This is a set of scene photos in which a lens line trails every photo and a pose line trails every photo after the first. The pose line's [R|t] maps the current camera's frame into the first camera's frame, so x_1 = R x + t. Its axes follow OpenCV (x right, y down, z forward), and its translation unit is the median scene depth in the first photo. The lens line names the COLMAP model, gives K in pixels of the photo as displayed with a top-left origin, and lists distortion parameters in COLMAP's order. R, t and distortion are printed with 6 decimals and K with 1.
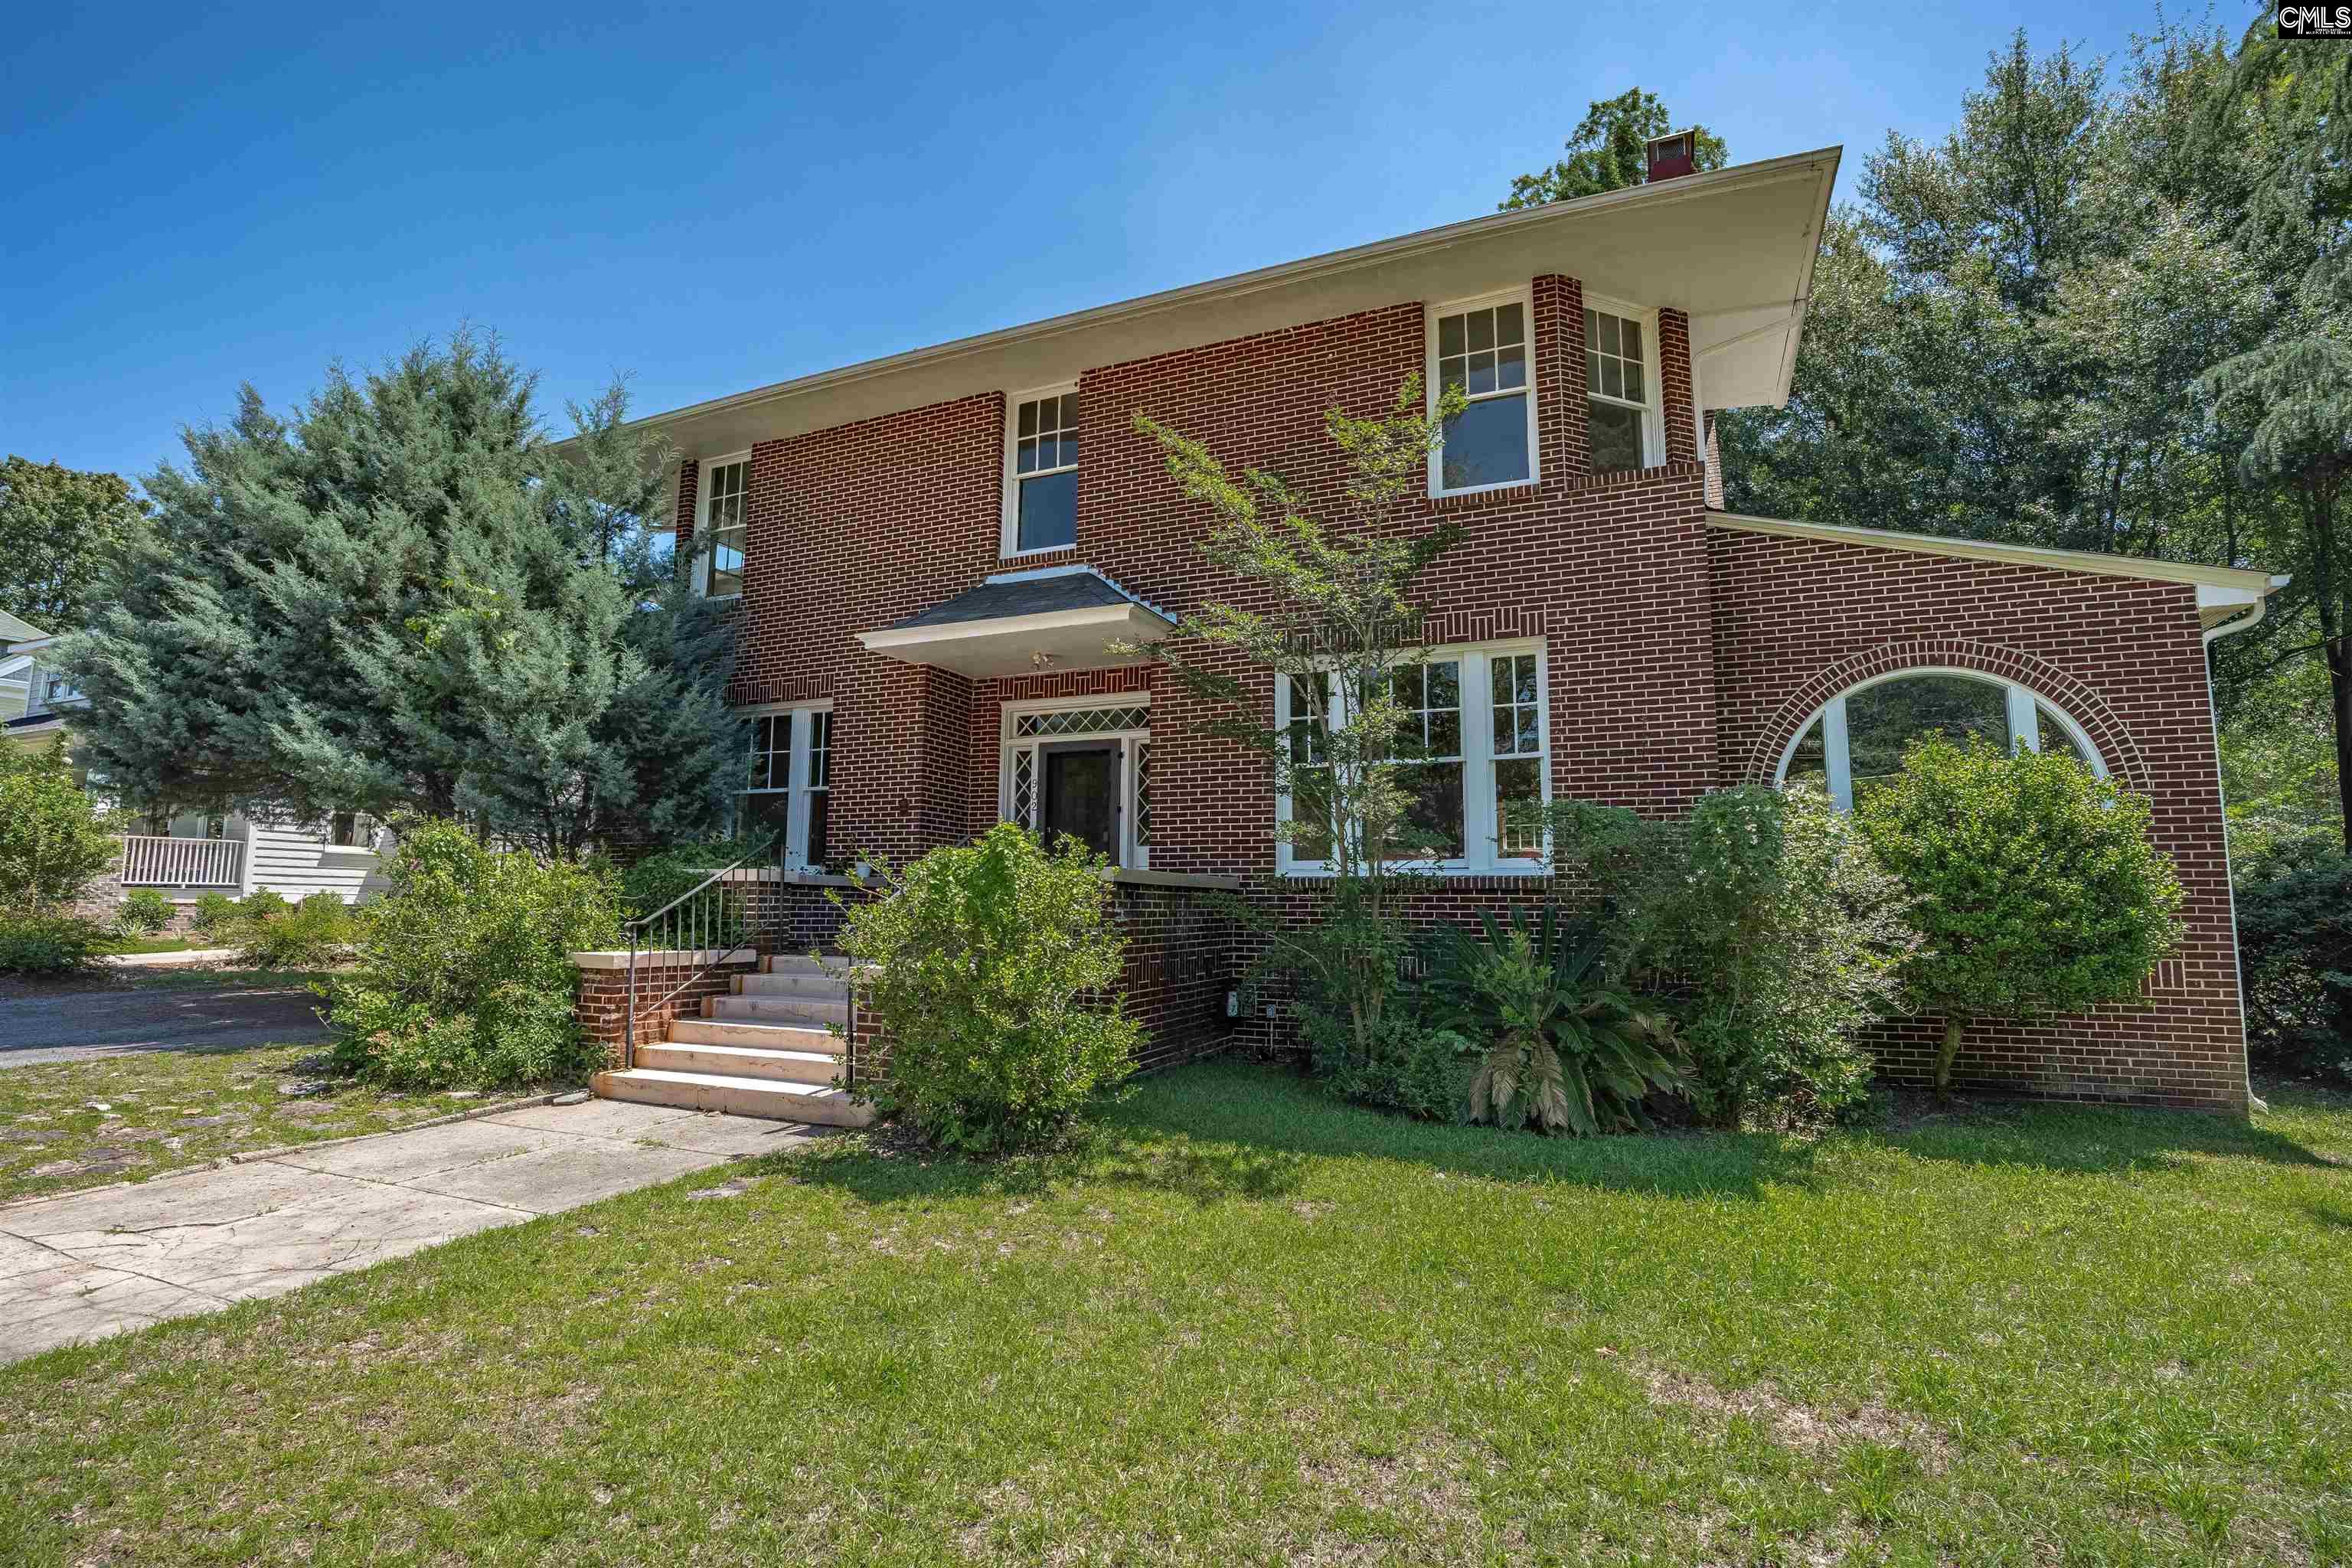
lens RADIAL K [[1092.3, 0, 1179.7], [0, 1092.3, 781.1], [0, 0, 1]] dist [-0.000814, 0.000017]
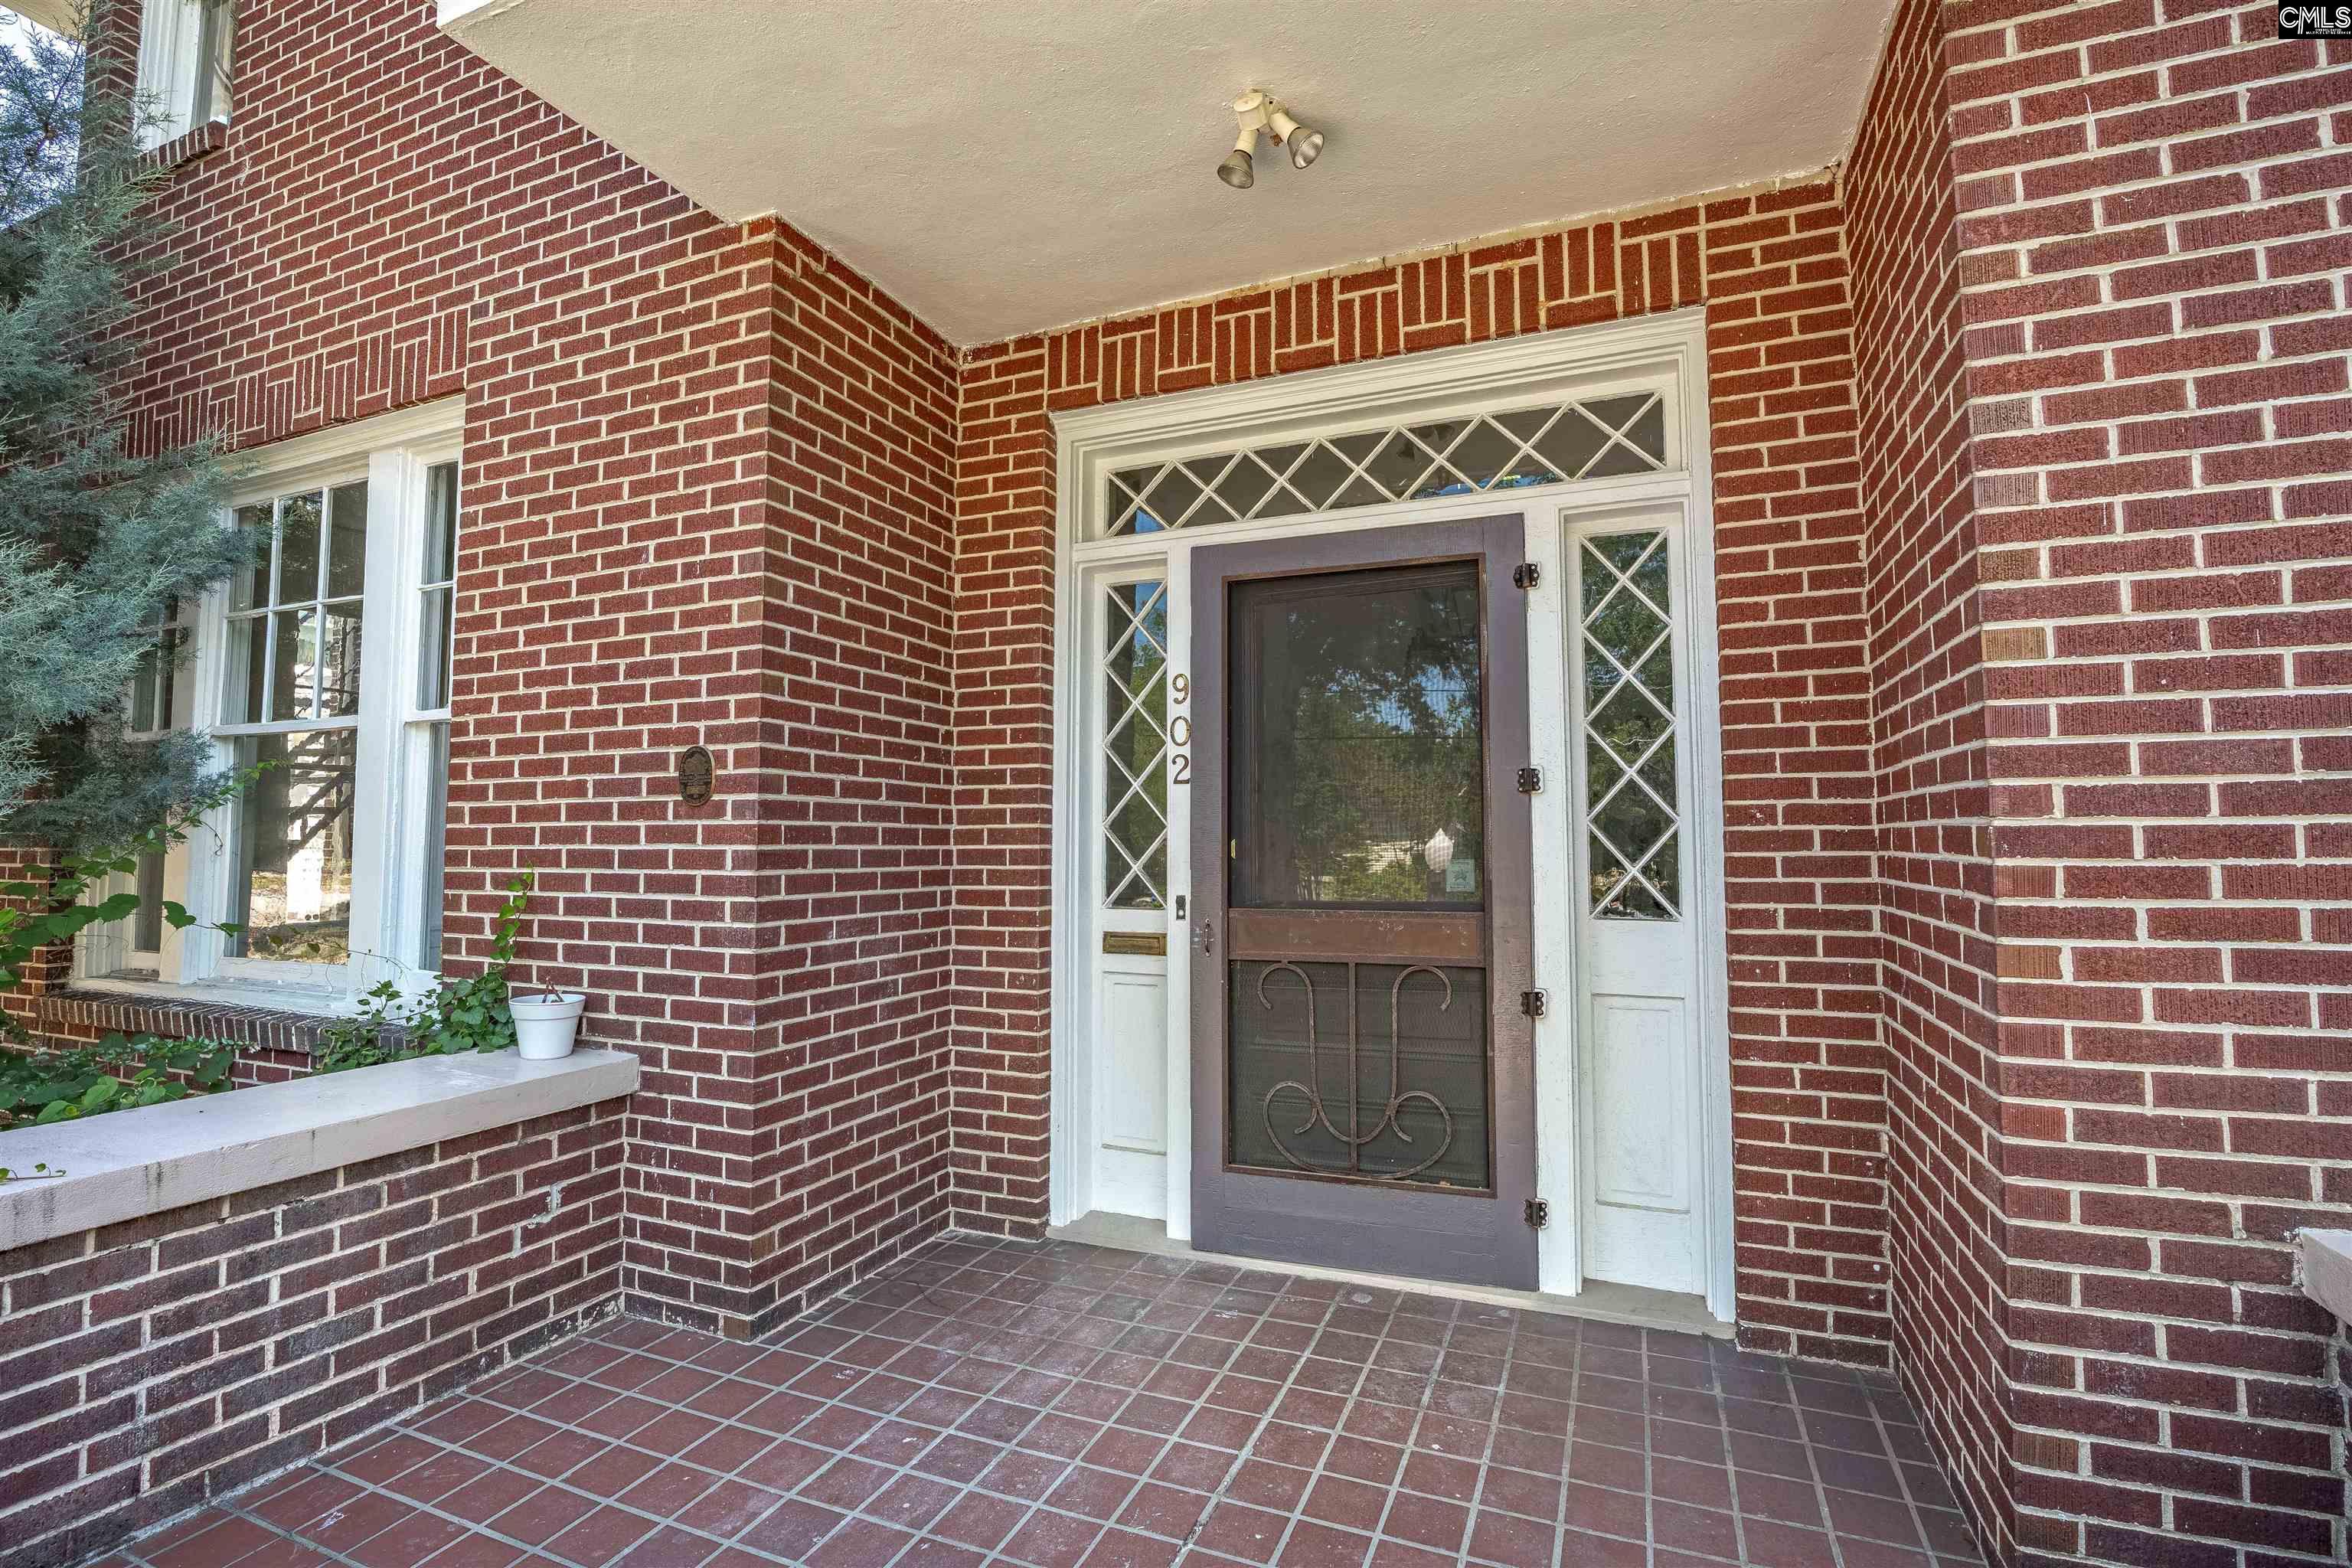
lens RADIAL K [[1092.3, 0, 1177.4], [0, 1092.3, 779.7], [0, 0, 1]] dist [-0.000814, 0.000017]
pose [[0.999631, -0.007046, 0.026228, -0.140834], [0.005748, 0.998770, 0.049244, 0.011932], [-0.026543, -0.049075, 0.998442, 0.709174]]
